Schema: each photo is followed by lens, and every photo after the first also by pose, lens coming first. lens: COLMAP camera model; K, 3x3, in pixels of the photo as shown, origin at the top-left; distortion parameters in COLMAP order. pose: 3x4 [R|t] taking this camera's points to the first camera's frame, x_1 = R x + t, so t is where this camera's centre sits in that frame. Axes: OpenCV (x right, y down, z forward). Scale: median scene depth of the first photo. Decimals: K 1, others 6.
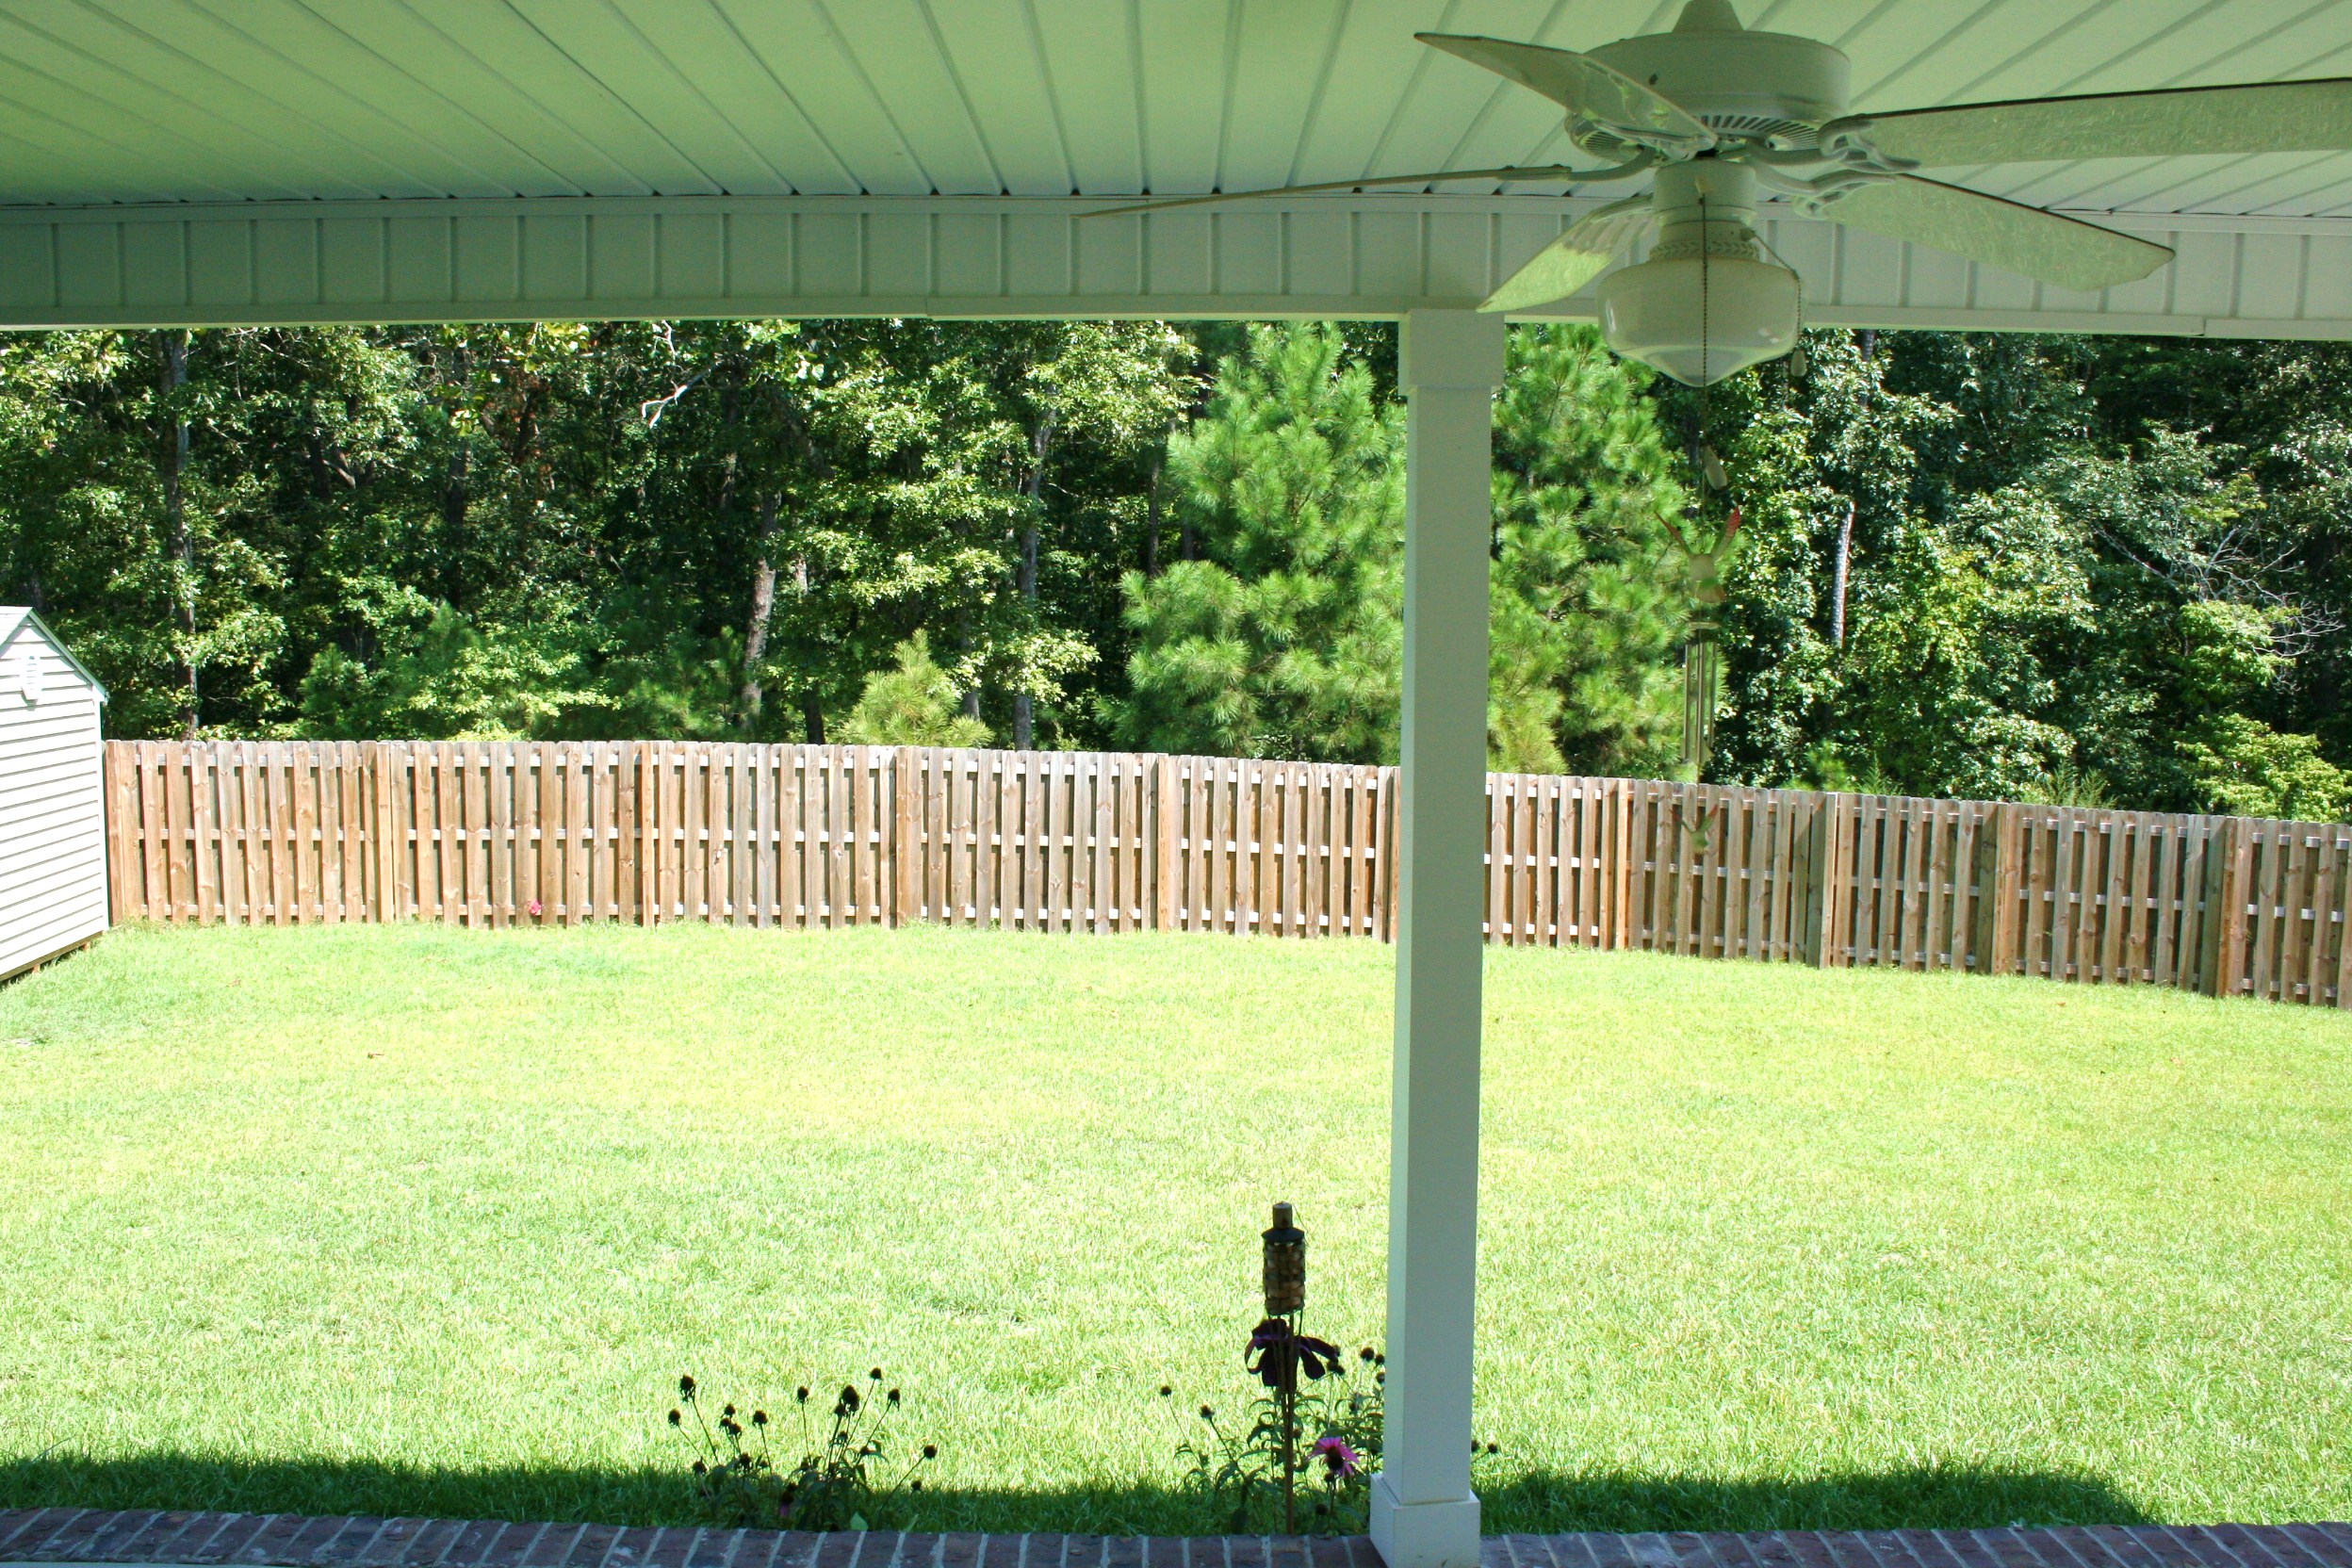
lens RADIAL K [[2032.5, 0, 1176.2], [0, 2032.5, 778.9], [0, 0, 1]] dist [-0.124132, 0.065706]
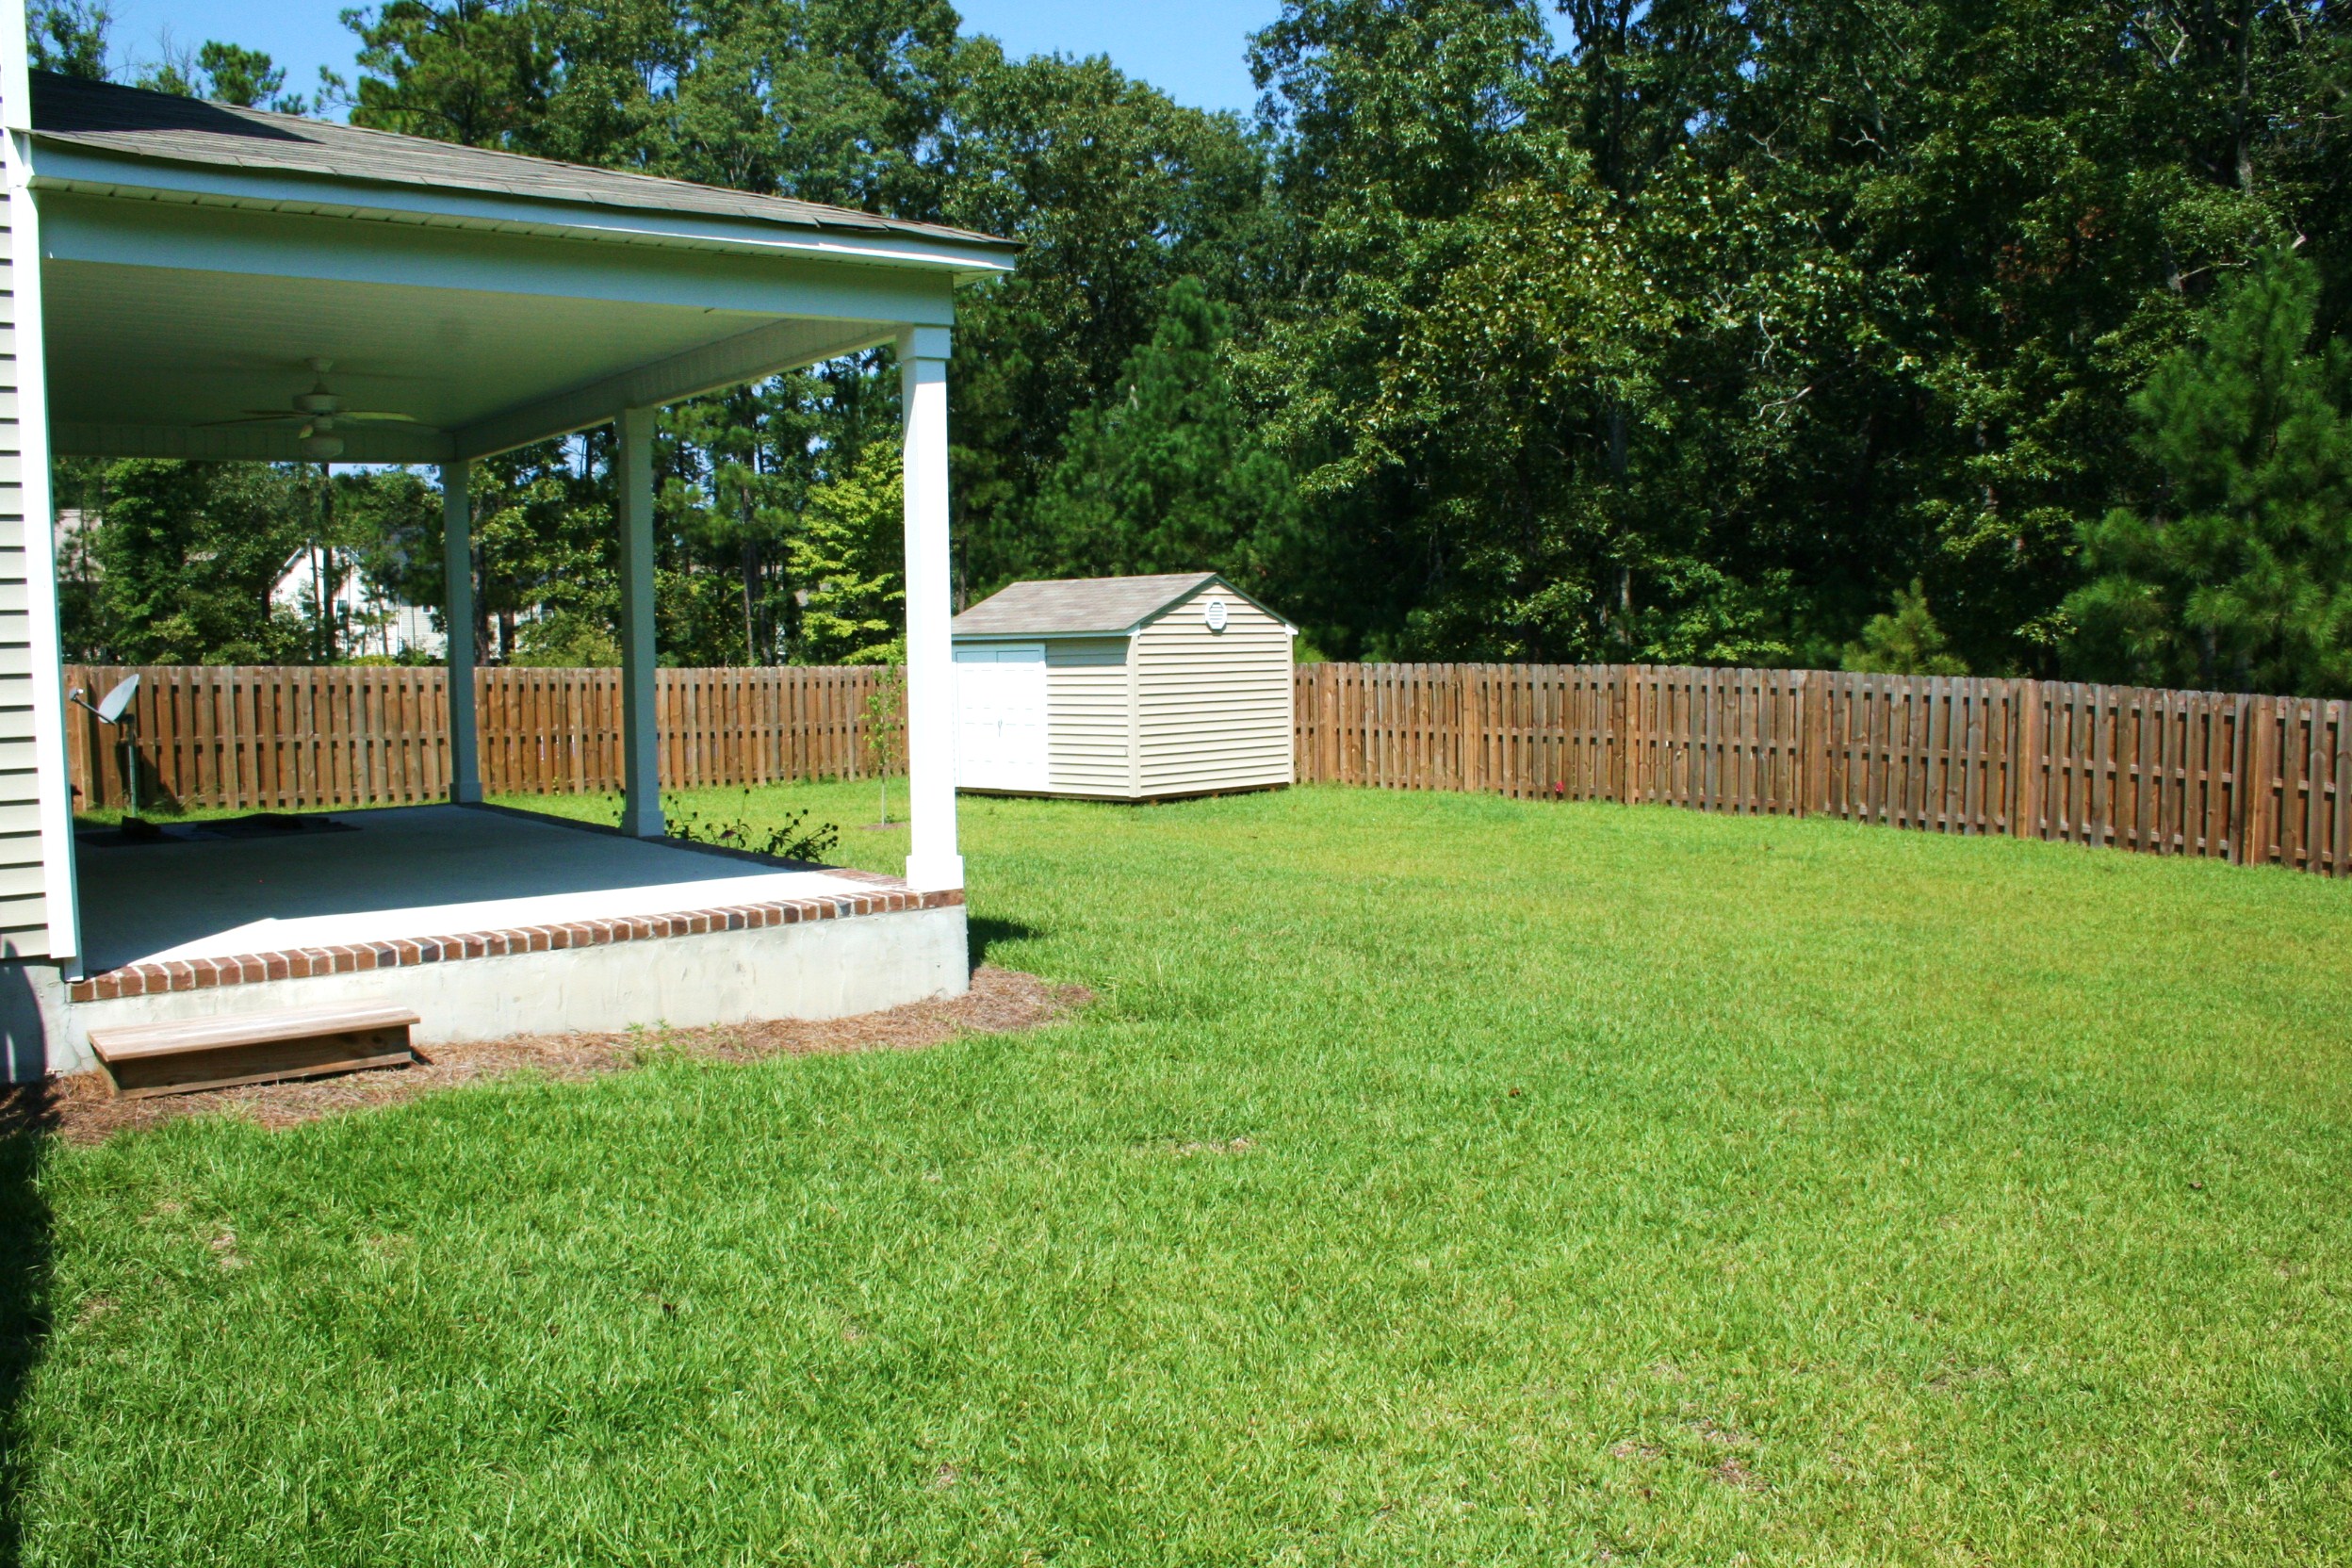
lens RADIAL K [[2032.5, 0, 1174.6], [0, 2032.5, 791.3], [0, 0, 1]] dist [-0.124132, 0.065706]
pose [[0.601406, 0.043398, -0.797764, 0.595143], [-0.043790, 0.998813, 0.021323, 0.047496], [0.797742, 0.022110, 0.602593, -0.033390]]
